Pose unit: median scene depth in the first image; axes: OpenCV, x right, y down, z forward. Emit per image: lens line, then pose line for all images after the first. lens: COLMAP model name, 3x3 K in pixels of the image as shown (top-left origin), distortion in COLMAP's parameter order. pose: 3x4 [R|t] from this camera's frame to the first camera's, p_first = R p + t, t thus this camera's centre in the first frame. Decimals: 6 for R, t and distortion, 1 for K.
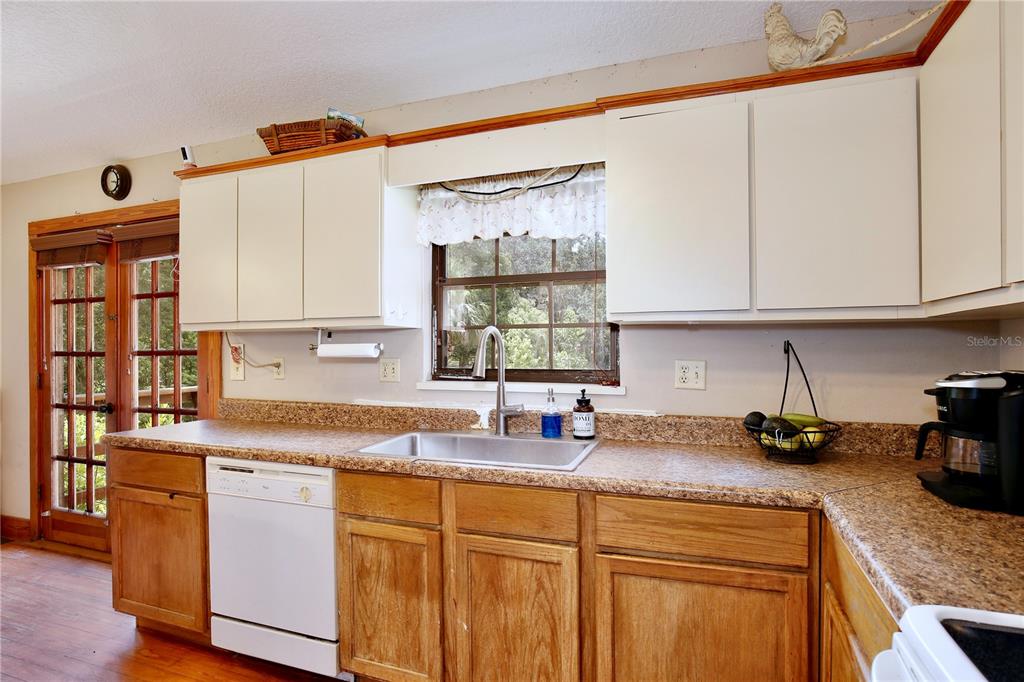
lens RADIAL K [[514.1, 0, 528.3], [0, 514.1, 357.6], [0, 0, 1]] dist [-0.005279, -0.000843]
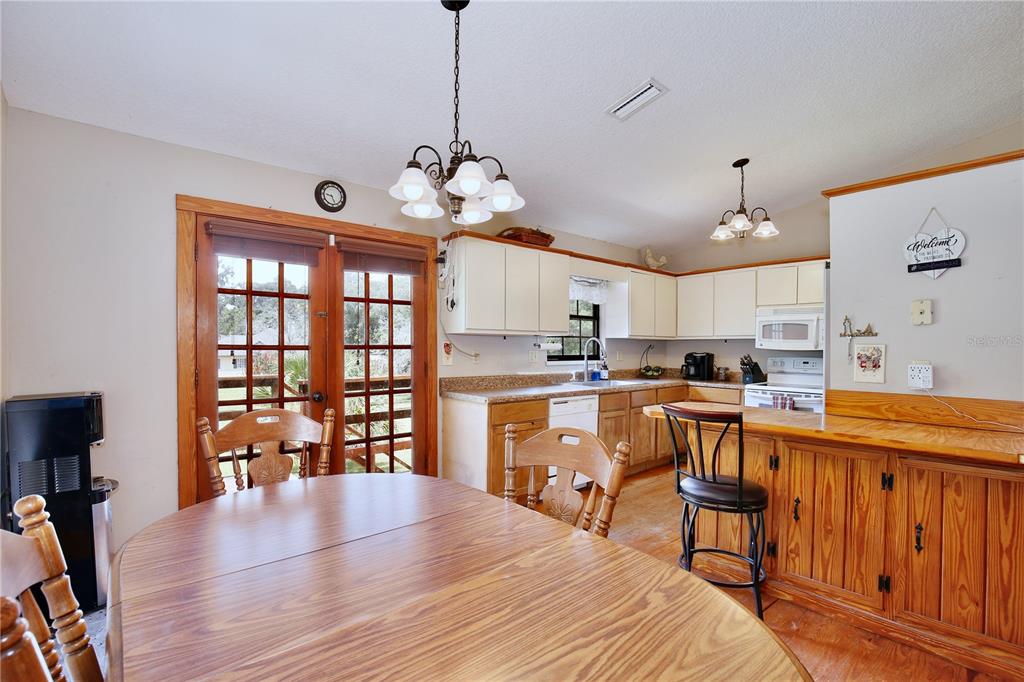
lens RADIAL K [[469.9, 0, 509.7], [0, 469.9, 348.1], [0, 0, 1]] dist [-0.027664, 0.002048]
pose [[0.489312, 0.003581, 0.872101, -2.110302], [0.002383, 0.999982, -0.005444, 0.001255], [-0.872105, 0.004742, 0.489295, 0.206118]]
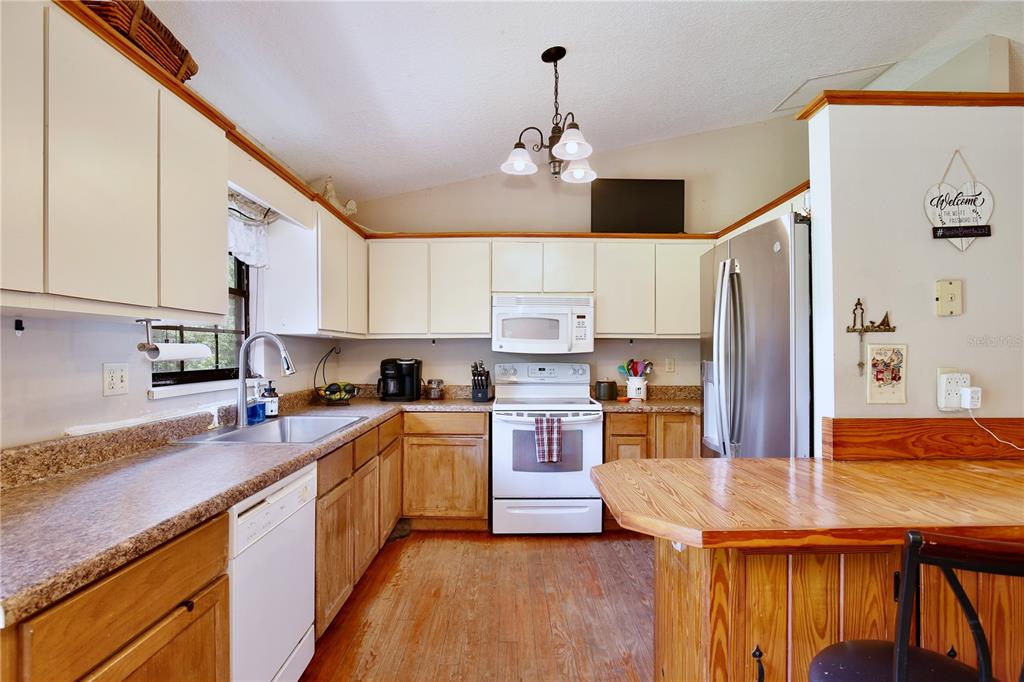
lens RADIAL K [[514.1, 0, 512.8], [0, 514.1, 344.3], [0, 0, 1]] dist [-0.005279, -0.000843]
pose [[-0.354057, 0.015518, 0.935095, -1.272860], [0.012858, 0.999849, -0.011725, -0.009557], [-0.935135, 0.007872, -0.354203, 0.806810]]
